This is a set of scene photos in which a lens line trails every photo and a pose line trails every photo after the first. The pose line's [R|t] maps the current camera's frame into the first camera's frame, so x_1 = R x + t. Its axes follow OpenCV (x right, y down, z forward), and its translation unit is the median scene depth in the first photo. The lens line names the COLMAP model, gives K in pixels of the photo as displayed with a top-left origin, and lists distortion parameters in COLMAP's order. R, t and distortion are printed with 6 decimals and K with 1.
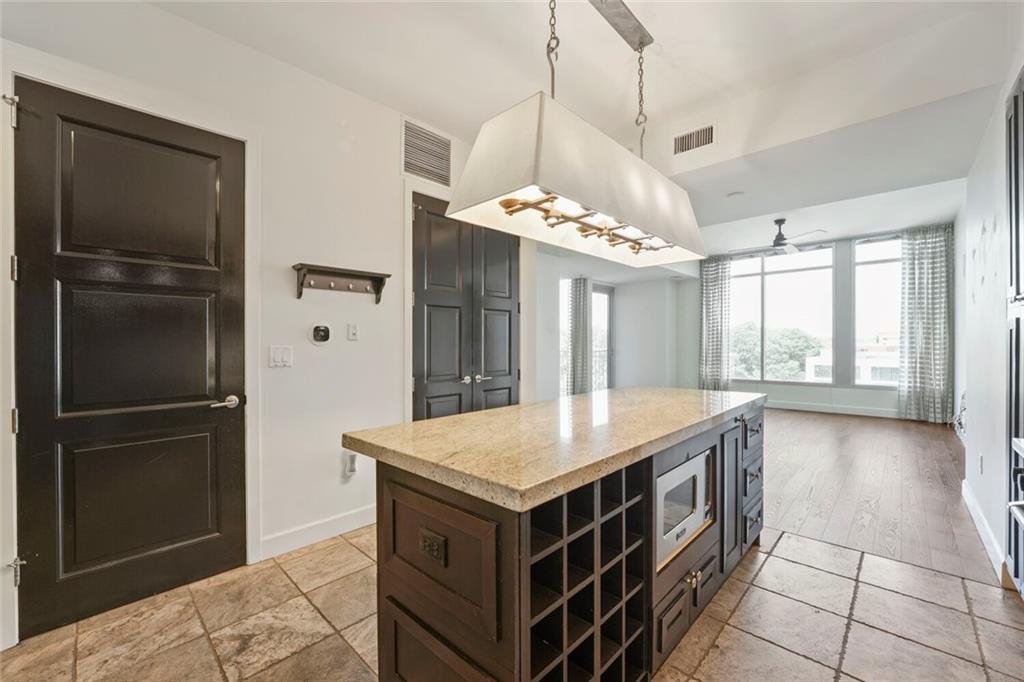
lens RADIAL K [[413.3, 0, 509.8], [0, 413.3, 344.1], [0, 0, 1]] dist [-0.027728, 0.003145]
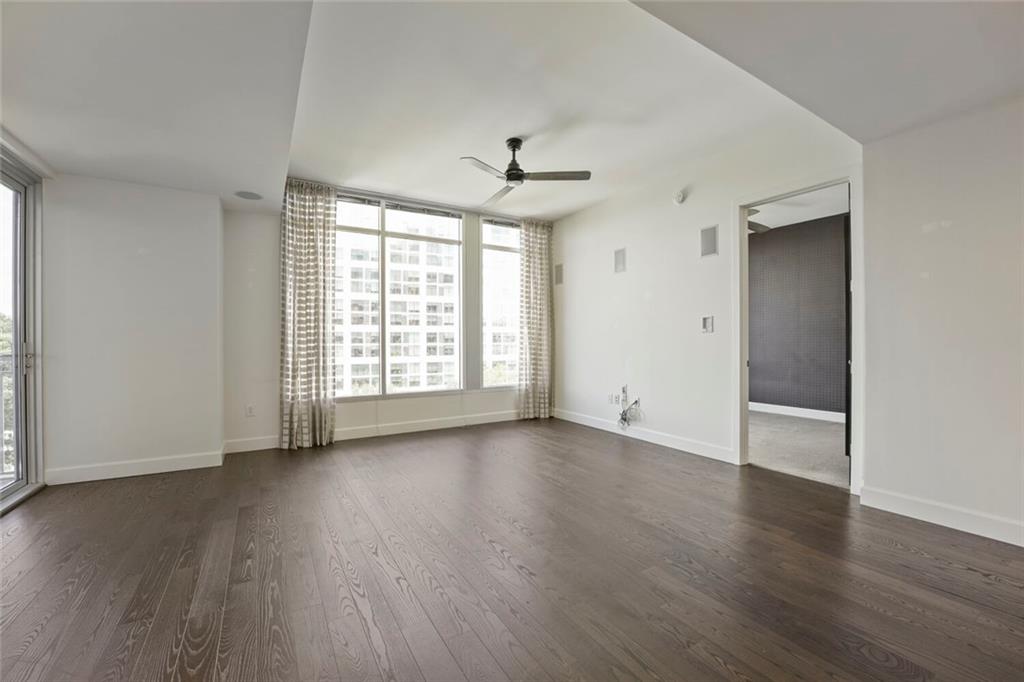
lens RADIAL K [[413.3, 0, 517.5], [0, 413.3, 339.7], [0, 0, 1]] dist [-0.027728, 0.003145]
pose [[0.267014, 0.010084, 0.963640, 0.046042], [0.005751, 0.999911, -0.012057, 0.011882], [-0.963675, 0.008761, 0.266932, 0.766002]]
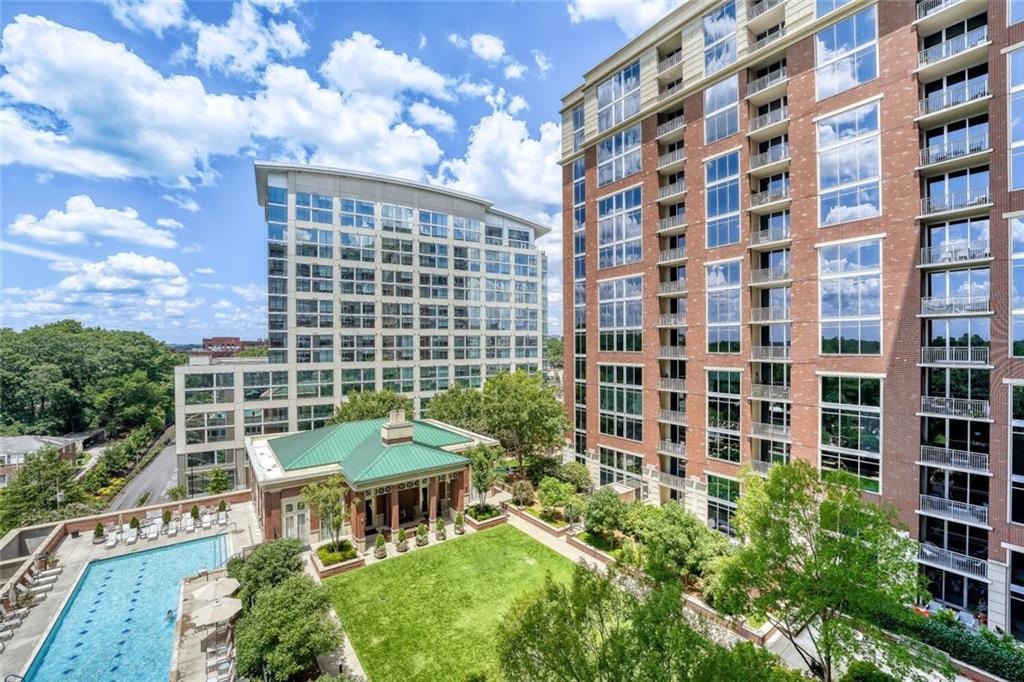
lens RADIAL K [[413.3, 0, 511.3], [0, 413.3, 347.0], [0, 0, 1]] dist [-0.027728, 0.003145]
pose [[0.151234, 0.001851, 0.988496, -0.119820], [0.007596, 0.999967, -0.003034, 0.008467], [-0.988469, 0.007968, 0.151215, 1.855523]]
